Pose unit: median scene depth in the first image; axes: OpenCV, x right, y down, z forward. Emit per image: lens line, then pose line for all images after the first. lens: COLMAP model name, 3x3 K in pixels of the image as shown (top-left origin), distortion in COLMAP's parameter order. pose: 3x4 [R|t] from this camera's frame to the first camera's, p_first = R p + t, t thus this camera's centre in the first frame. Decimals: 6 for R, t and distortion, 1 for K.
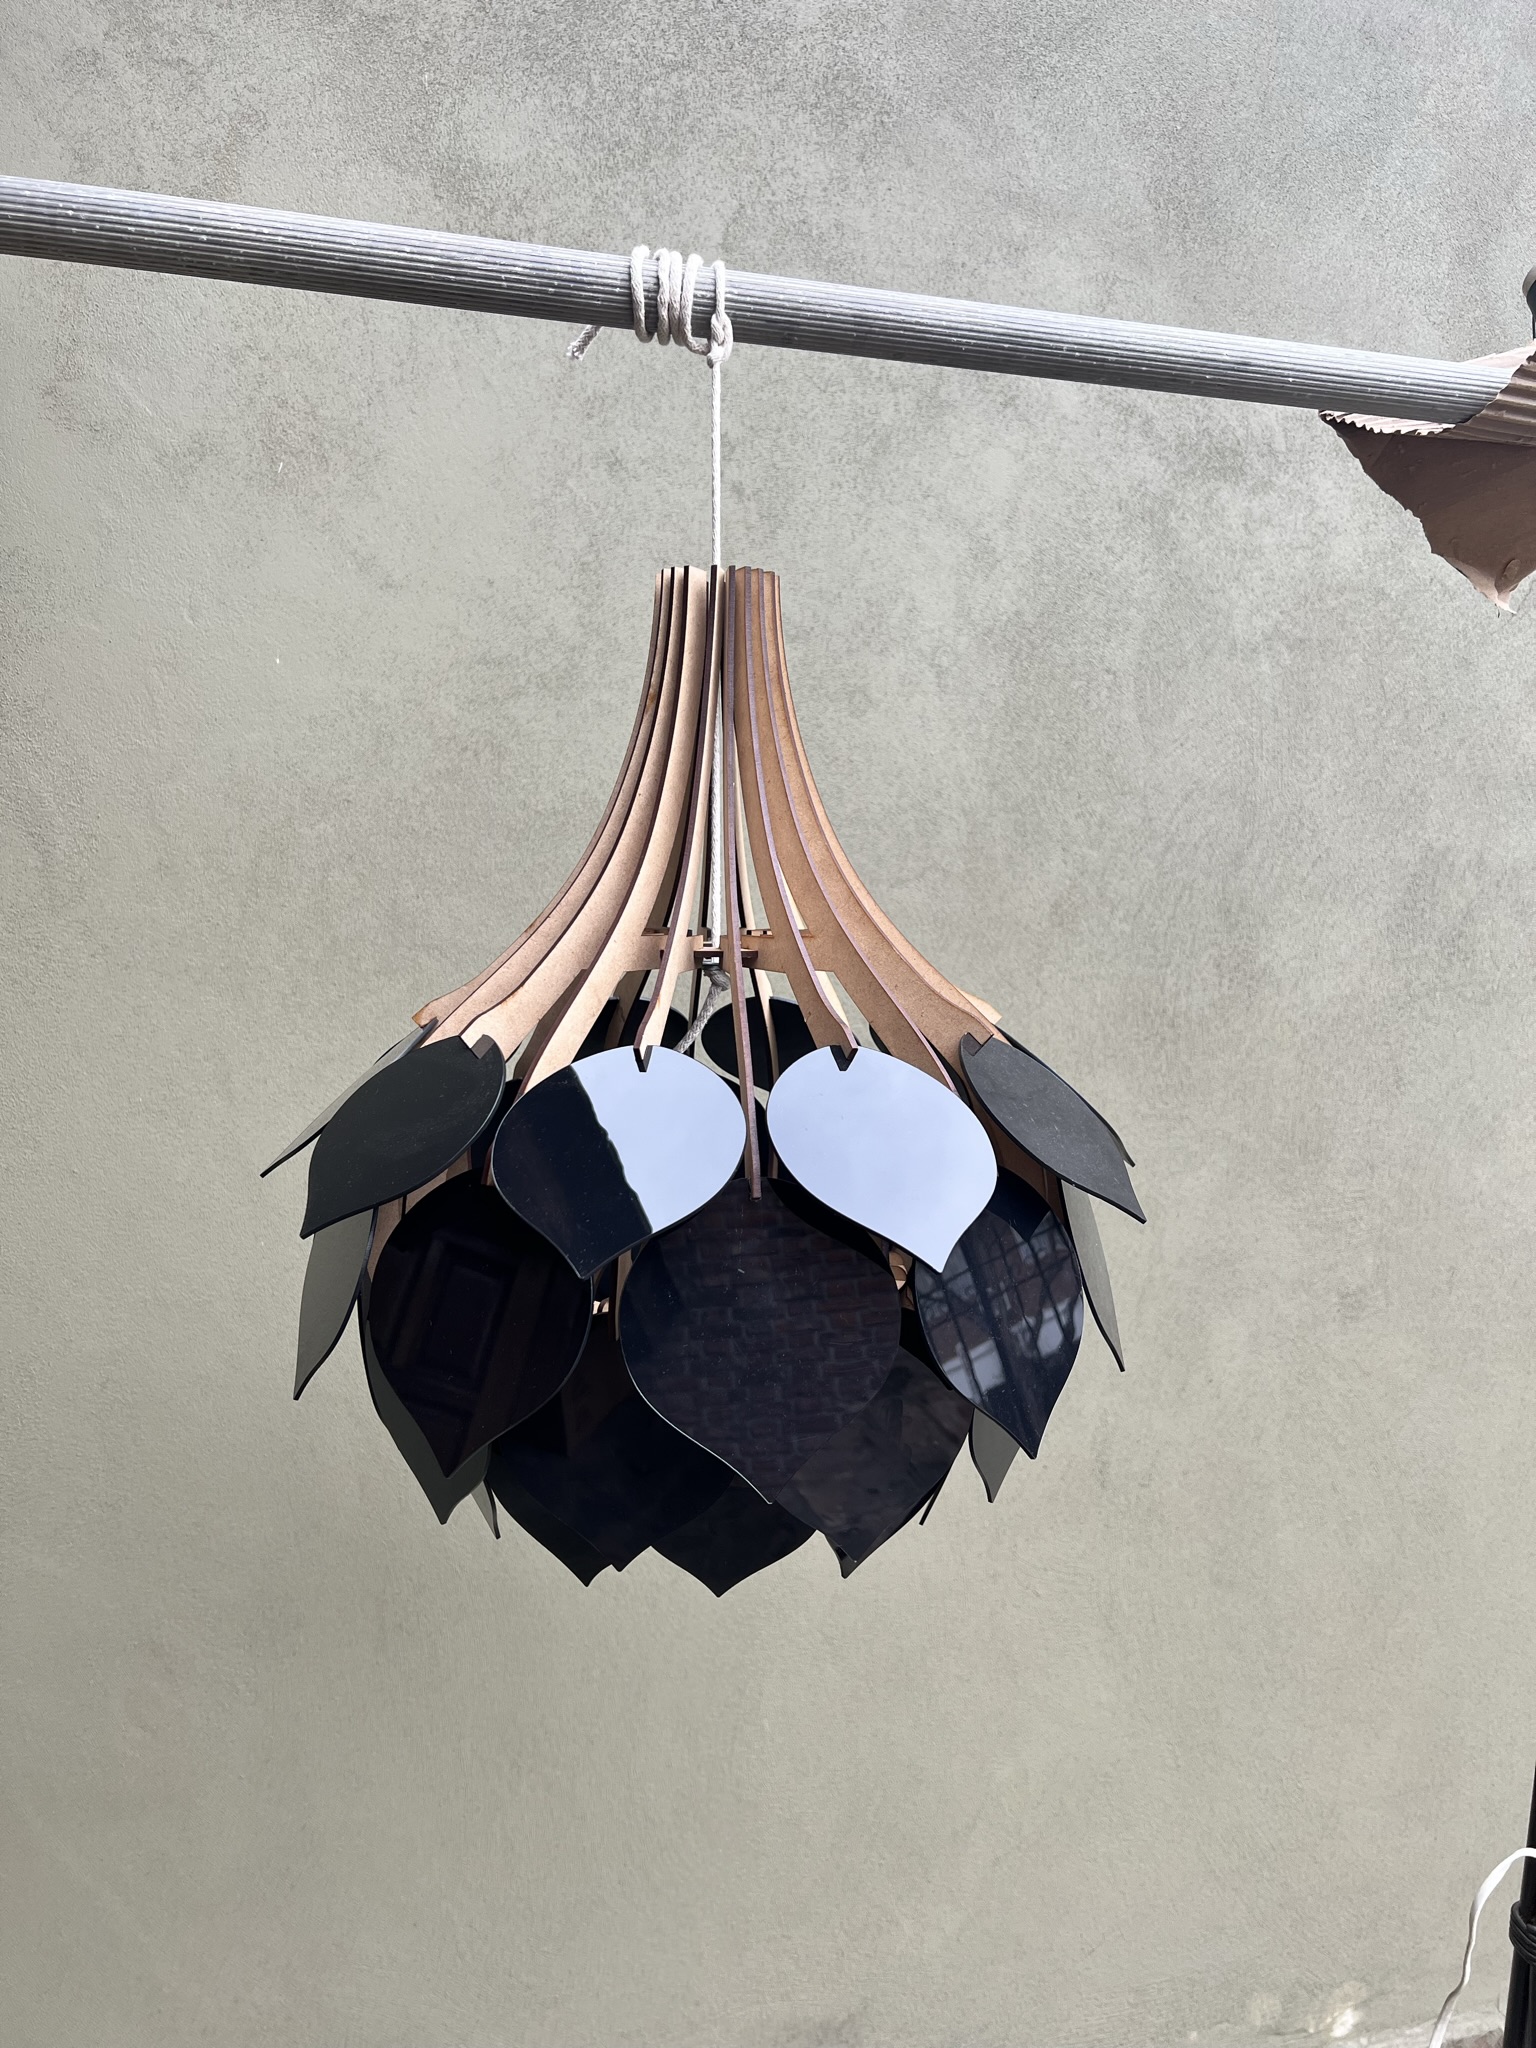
lens RADIAL K [[1525.3, 0, 777.3], [0, 1525.3, 1031.5], [0, 0, 1]] dist [0.031699, -0.044800]
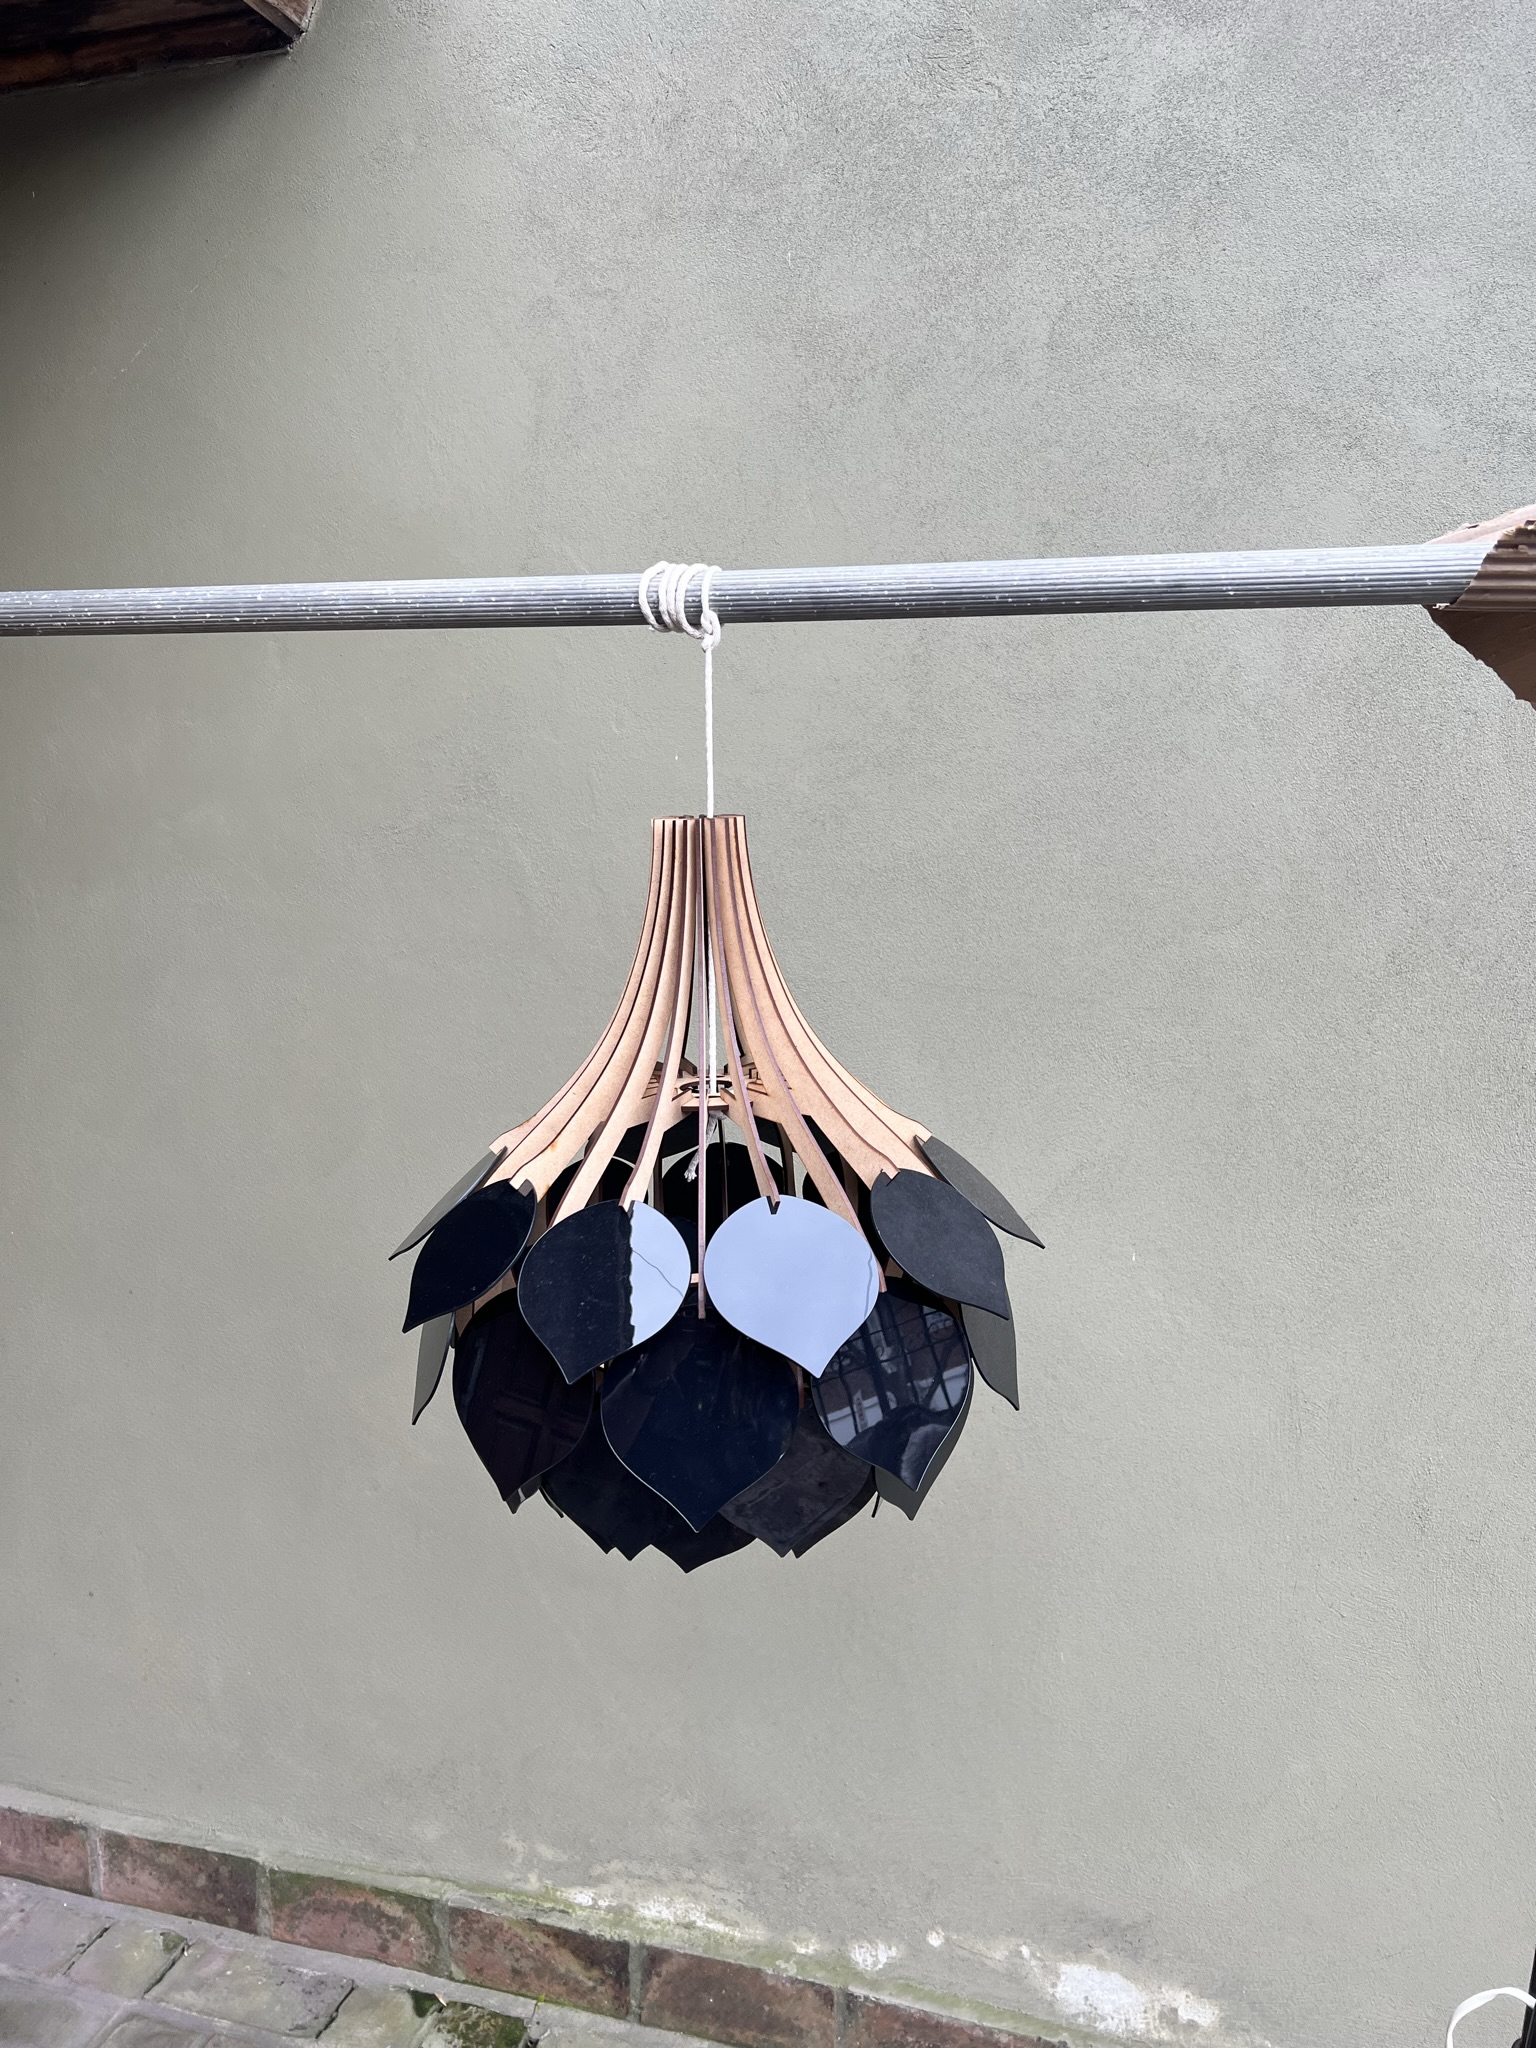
lens RADIAL K [[1525.3, 0, 781.6], [0, 1525.3, 1021.8], [0, 0, 1]] dist [0.031699, -0.044800]
pose [[0.847664, 0.077712, -0.524811, 0.399620], [-0.024976, 0.993962, 0.106841, -0.145877], [0.529946, -0.077457, 0.844487, -0.047238]]
